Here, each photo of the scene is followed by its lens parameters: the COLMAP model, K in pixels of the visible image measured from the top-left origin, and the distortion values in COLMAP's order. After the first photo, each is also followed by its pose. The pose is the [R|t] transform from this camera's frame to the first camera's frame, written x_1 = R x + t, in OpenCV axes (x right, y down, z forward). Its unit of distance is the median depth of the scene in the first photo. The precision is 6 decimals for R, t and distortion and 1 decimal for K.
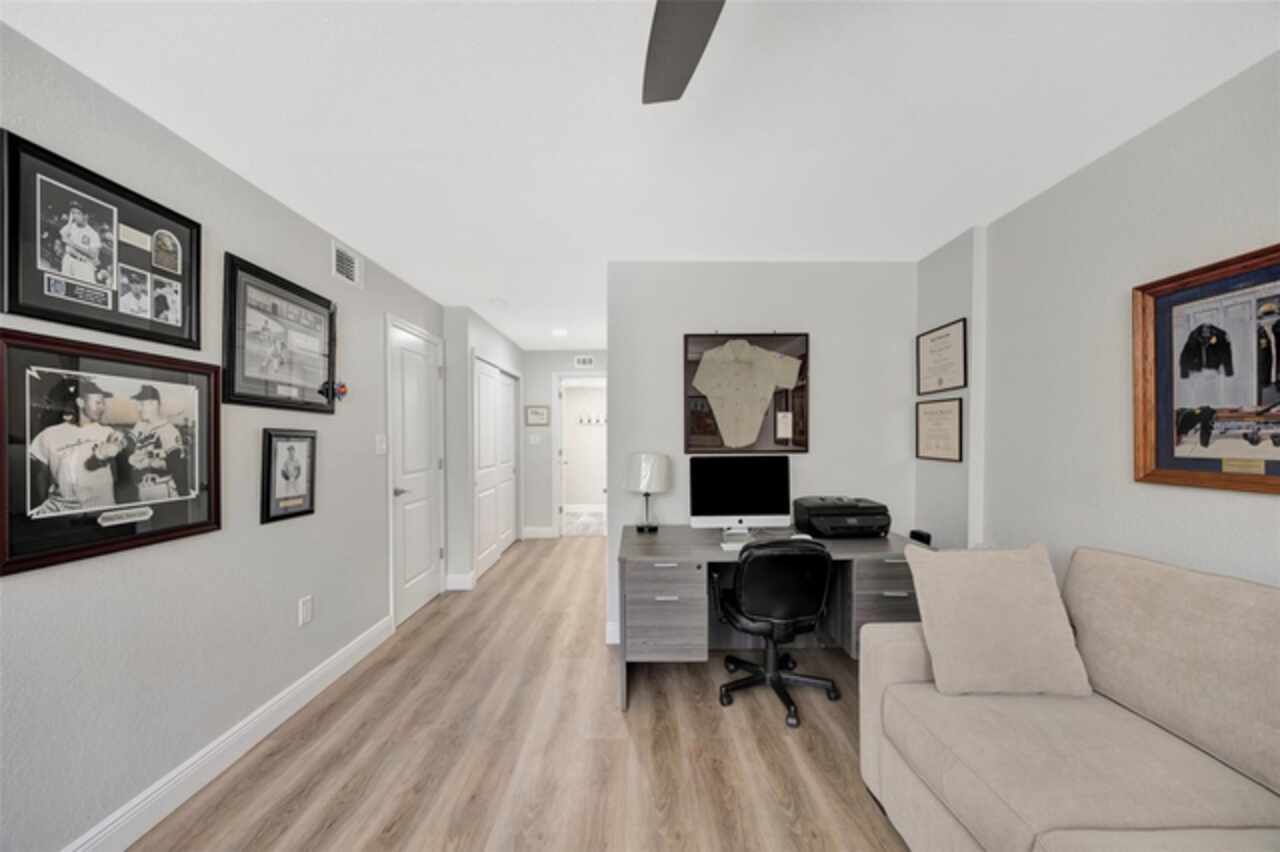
lens RADIAL K [[497.9, 0, 636.1], [0, 497.9, 446.1], [0, 0, 1]] dist [-0.001614, -0.000170]
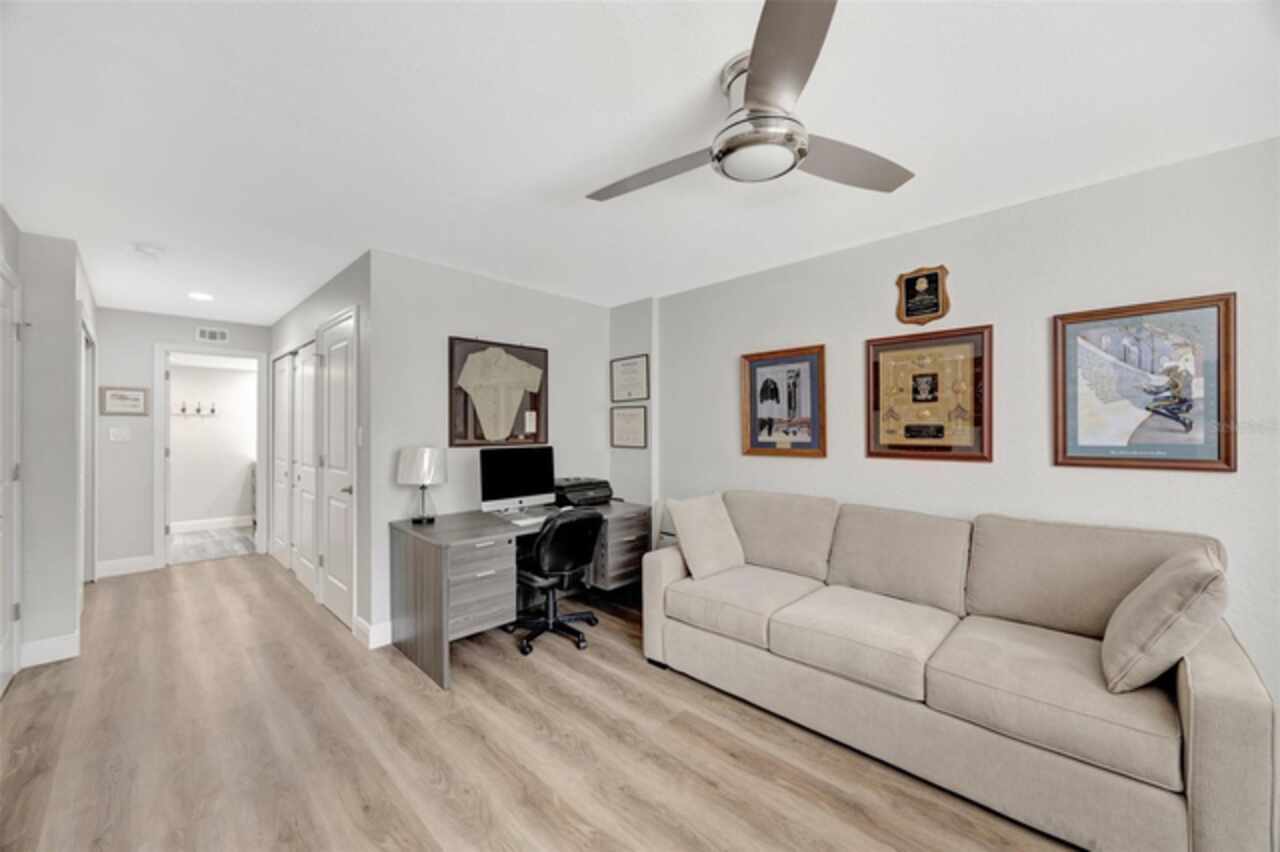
lens RADIAL K [[497.9, 0, 637.0], [0, 497.9, 426.9], [0, 0, 1]] dist [-0.001614, -0.000170]
pose [[0.696938, 0.008503, 0.717081, -0.458121], [0.012252, 0.999643, -0.023762, 0.002519], [-0.717027, 0.025346, 0.696585, -0.040477]]
